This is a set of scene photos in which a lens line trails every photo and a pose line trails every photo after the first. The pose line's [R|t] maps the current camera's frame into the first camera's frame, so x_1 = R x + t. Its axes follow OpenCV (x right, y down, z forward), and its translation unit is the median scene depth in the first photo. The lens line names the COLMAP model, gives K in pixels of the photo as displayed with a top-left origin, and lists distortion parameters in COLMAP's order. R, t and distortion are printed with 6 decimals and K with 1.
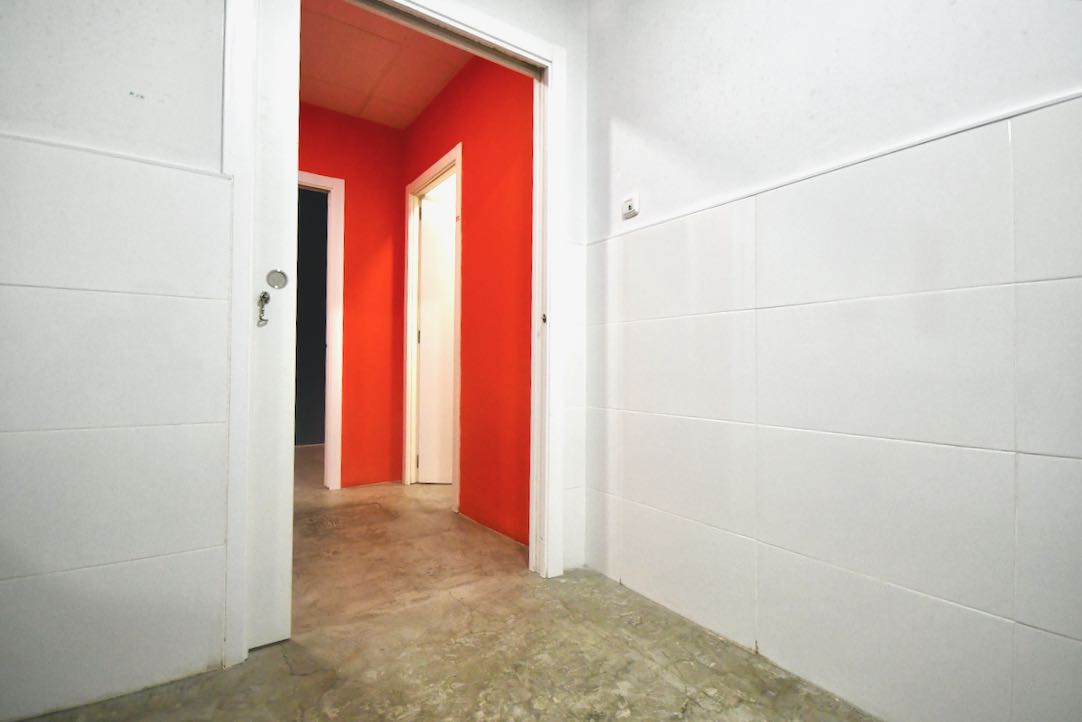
lens RADIAL K [[497.8, 0, 541.0], [0, 497.8, 361.0], [0, 0, 1]] dist [0.000286, -0.000316]
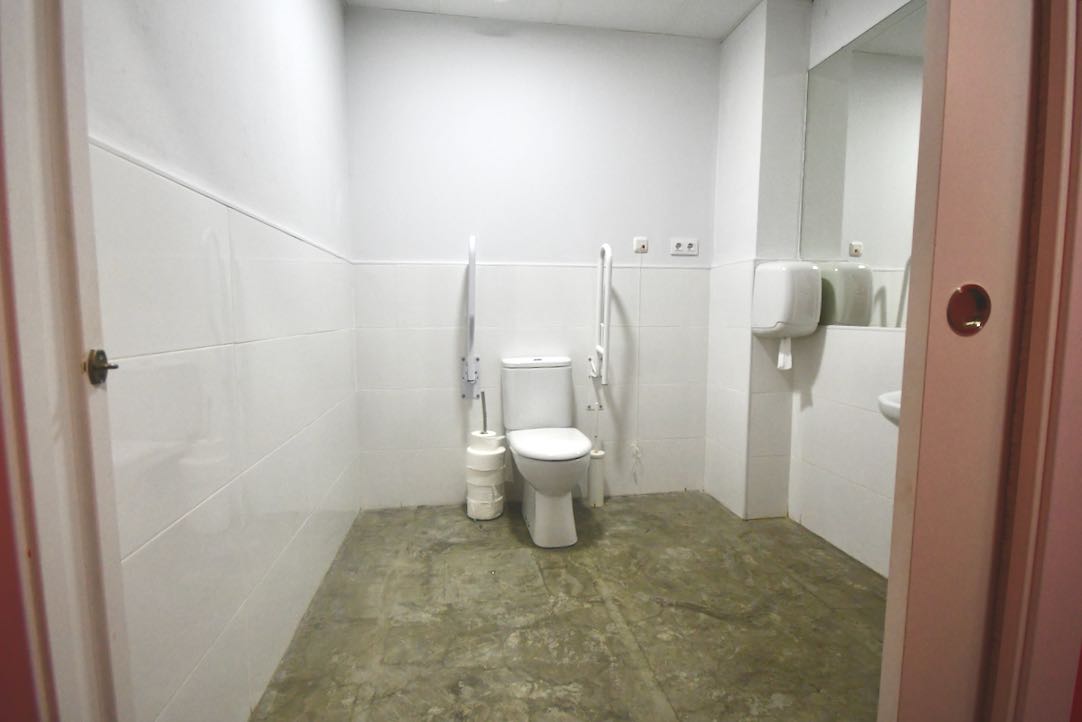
lens RADIAL K [[497.8, 0, 541.0], [0, 497.8, 361.0], [0, 0, 1]] dist [0.000286, -0.000316]
pose [[-0.901846, -0.050109, 0.429141, -0.381002], [-0.010766, 0.995550, 0.093622, -0.147359], [-0.431923, 0.079812, -0.898372, 1.420631]]
